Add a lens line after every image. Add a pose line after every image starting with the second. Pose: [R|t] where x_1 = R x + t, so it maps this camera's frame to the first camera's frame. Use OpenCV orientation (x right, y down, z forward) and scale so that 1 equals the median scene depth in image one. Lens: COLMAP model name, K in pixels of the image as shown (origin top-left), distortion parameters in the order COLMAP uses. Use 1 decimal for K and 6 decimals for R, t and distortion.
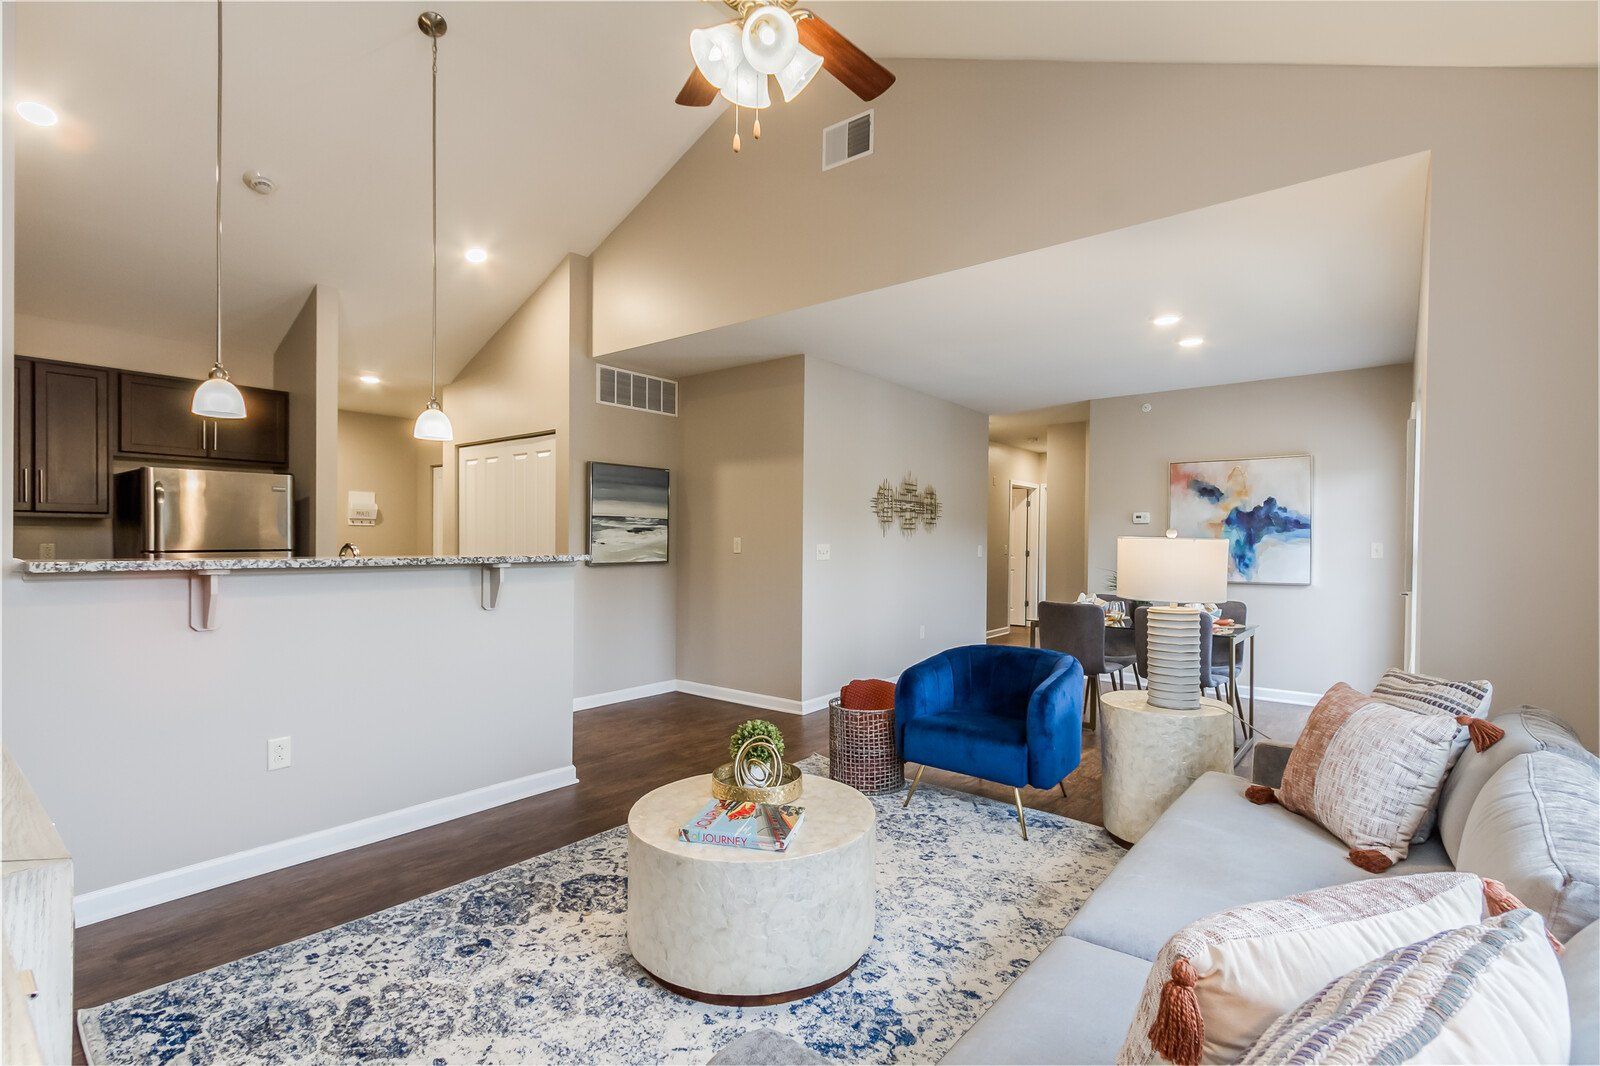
lens RADIAL K [[747.7, 0, 807.1], [0, 747.7, 534.0], [0, 0, 1]] dist [0.000857, 0.000002]
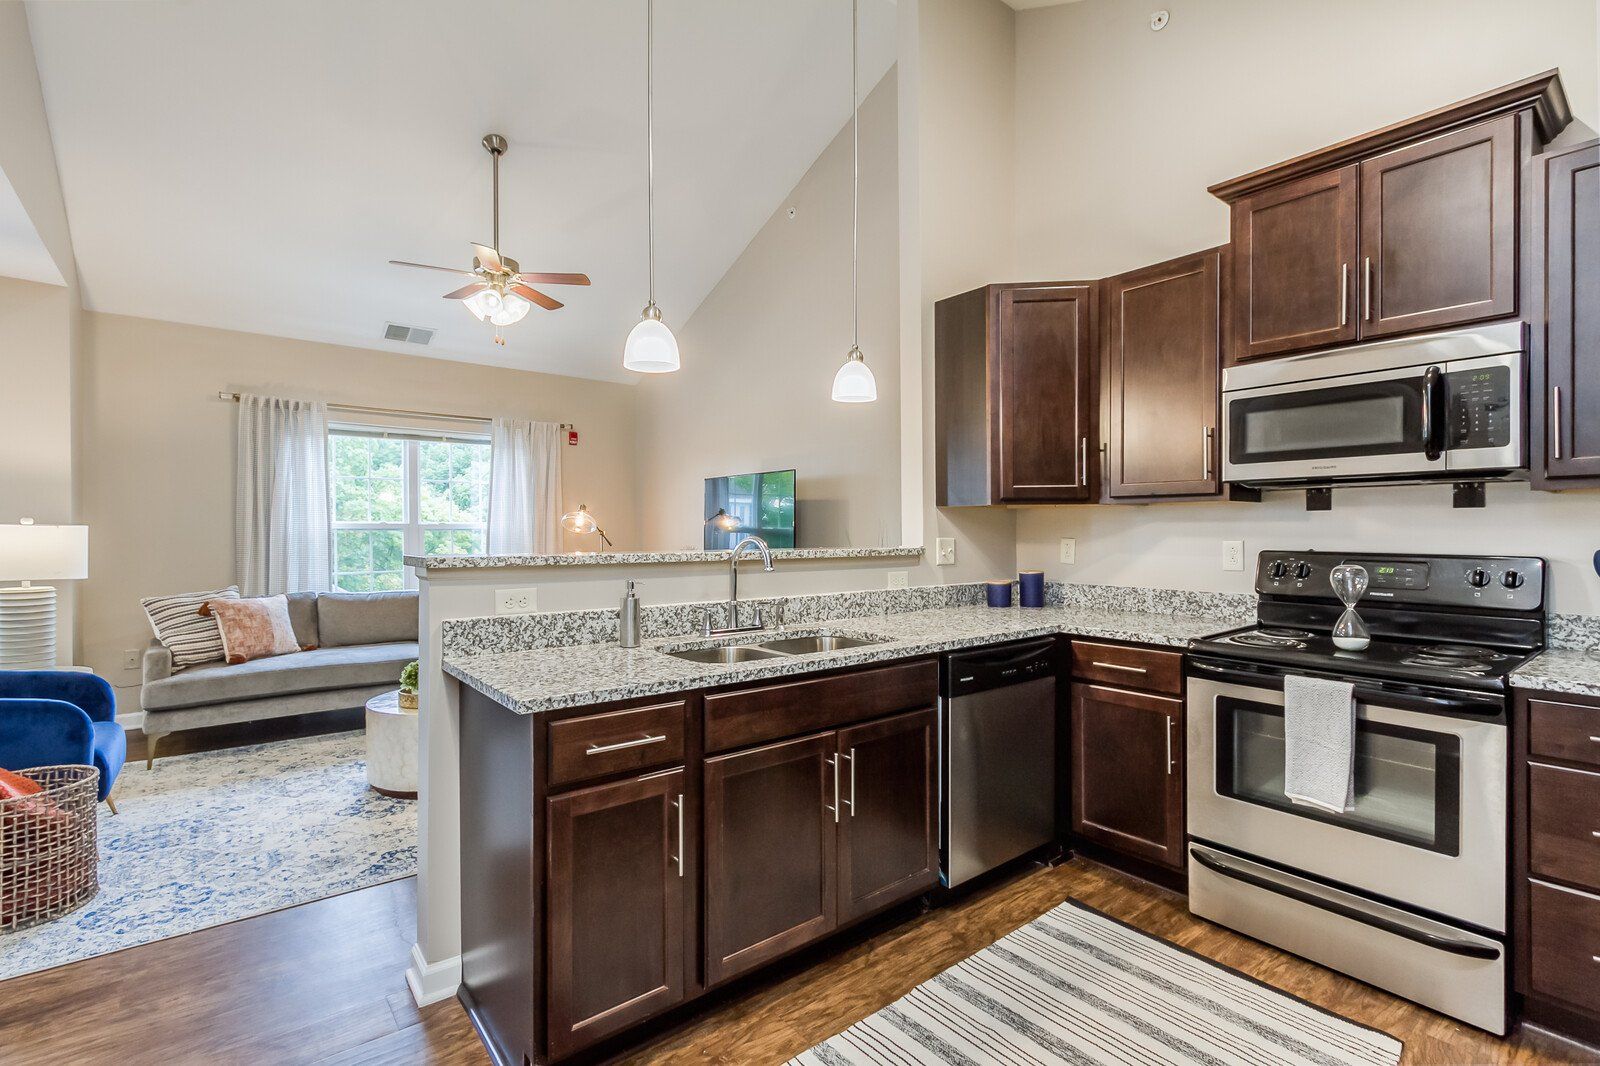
lens RADIAL K [[747.7, 0, 807.1], [0, 747.7, 534.0], [0, 0, 1]] dist [0.000857, 0.000002]
pose [[-0.978696, -0.004594, 0.205264, -1.011579], [-0.005369, 0.999980, -0.003218, 0.022573], [-0.205246, -0.004251, -0.978701, 2.151640]]
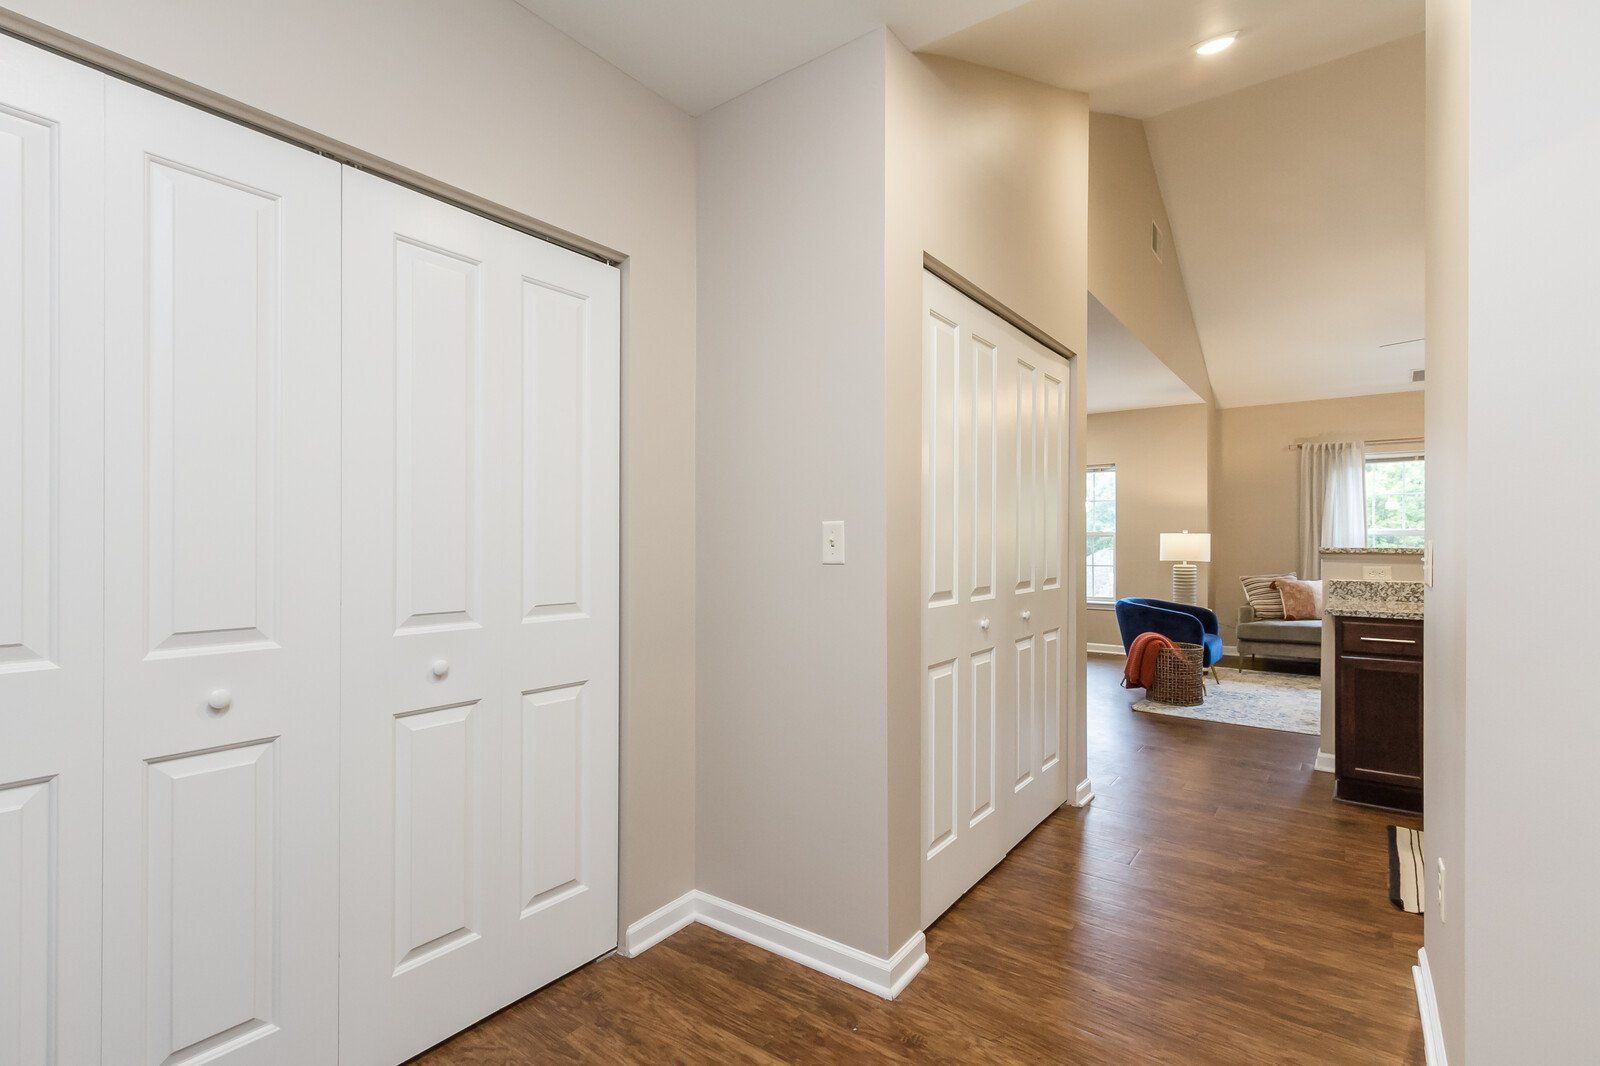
lens RADIAL K [[747.7, 0, 807.1], [0, 747.7, 534.0], [0, 0, 1]] dist [0.000857, 0.000002]
pose [[-0.054325, 0.004181, 0.998515, -1.960343], [-0.008225, 0.999955, -0.004635, 0.035262], [-0.998489, -0.008464, -0.054288, 2.618936]]
